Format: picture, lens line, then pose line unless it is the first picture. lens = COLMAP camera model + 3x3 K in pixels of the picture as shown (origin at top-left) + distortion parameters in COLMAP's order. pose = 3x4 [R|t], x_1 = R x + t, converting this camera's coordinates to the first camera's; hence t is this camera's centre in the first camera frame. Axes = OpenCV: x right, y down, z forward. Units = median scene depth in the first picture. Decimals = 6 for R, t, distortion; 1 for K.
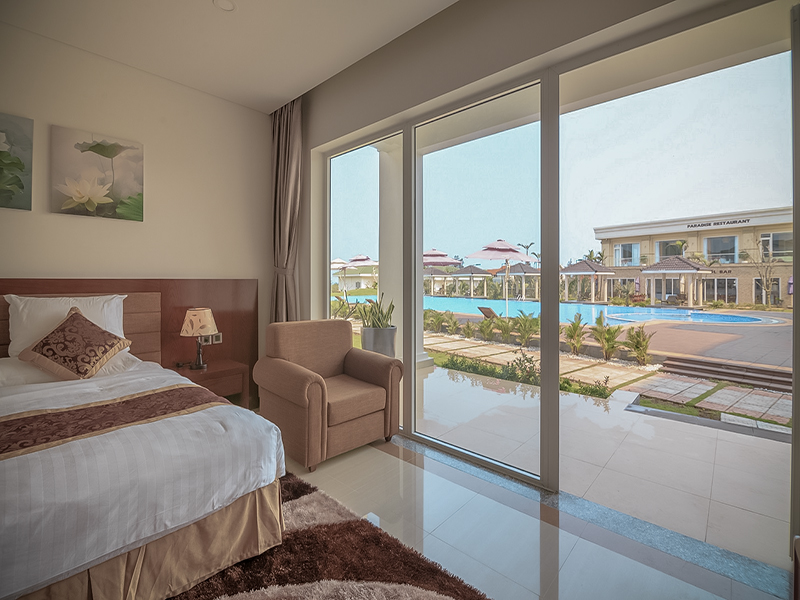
lens RADIAL K [[360.7, 0, 416.1], [0, 360.7, 279.8], [0, 0, 1]] dist [-0.011817, -0.000349]
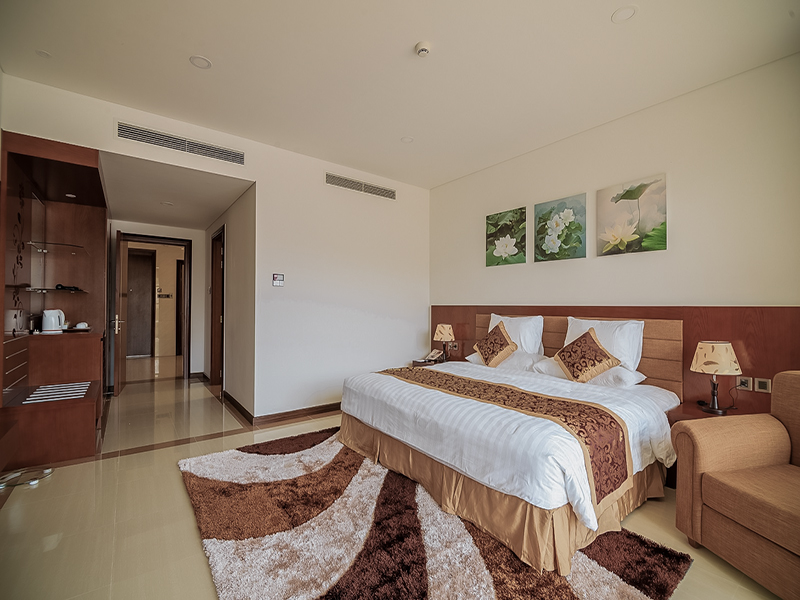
lens RADIAL K [[356.2, 0, 387.3], [0, 356.2, 303.9], [0, 0, 1]] dist [-0.029286, 0.000337]
pose [[-0.223547, -0.010308, -0.974639, 0.228606], [-0.006548, 0.999937, -0.009074, 0.002895], [0.974671, 0.004353, -0.223601, 0.279067]]
